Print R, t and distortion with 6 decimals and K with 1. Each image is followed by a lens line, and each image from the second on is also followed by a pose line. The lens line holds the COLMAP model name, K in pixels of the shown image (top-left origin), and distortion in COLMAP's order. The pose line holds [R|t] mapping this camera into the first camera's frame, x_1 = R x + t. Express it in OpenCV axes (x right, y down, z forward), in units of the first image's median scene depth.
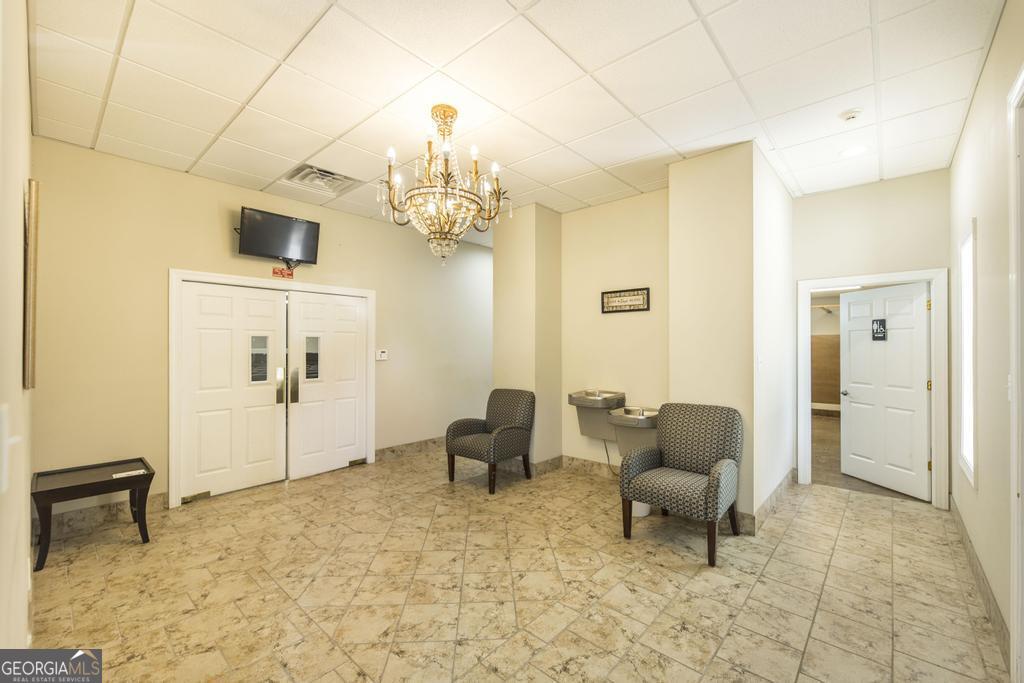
lens RADIAL K [[418.0, 0, 510.1], [0, 418.0, 343.4], [0, 0, 1]] dist [-0.001969, -0.000510]
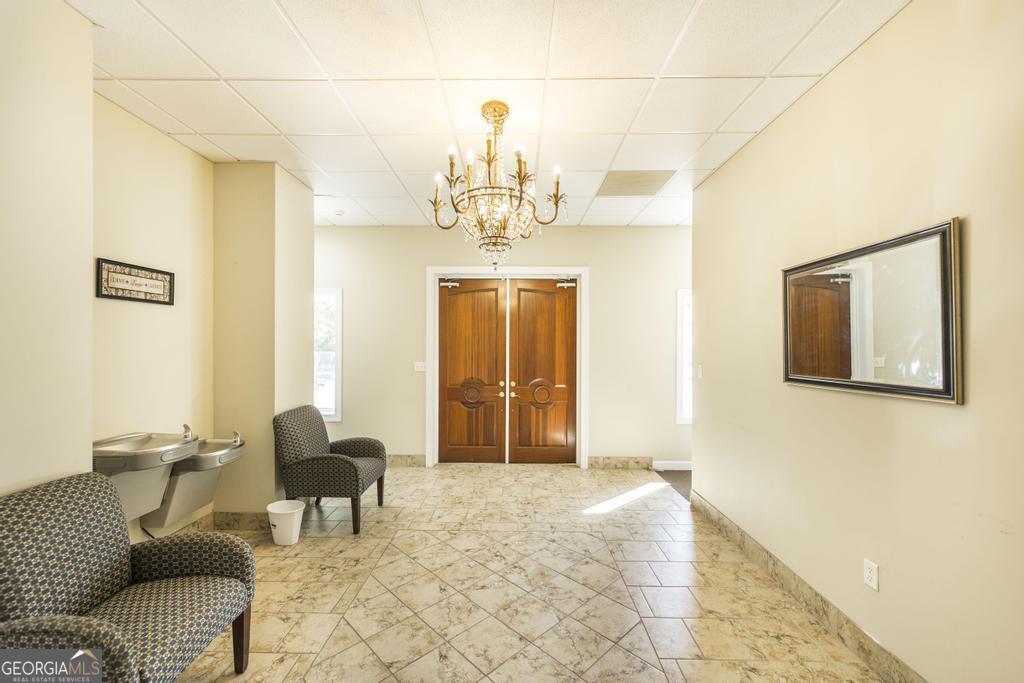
lens RADIAL K [[418.0, 0, 510.0], [0, 418.0, 342.1], [0, 0, 1]] dist [-0.001969, -0.000510]
pose [[-0.655665, 0.002594, 0.755047, -0.866489], [-0.008824, 0.999899, -0.011097, -0.020628], [-0.755000, -0.013939, -0.655576, 1.547057]]
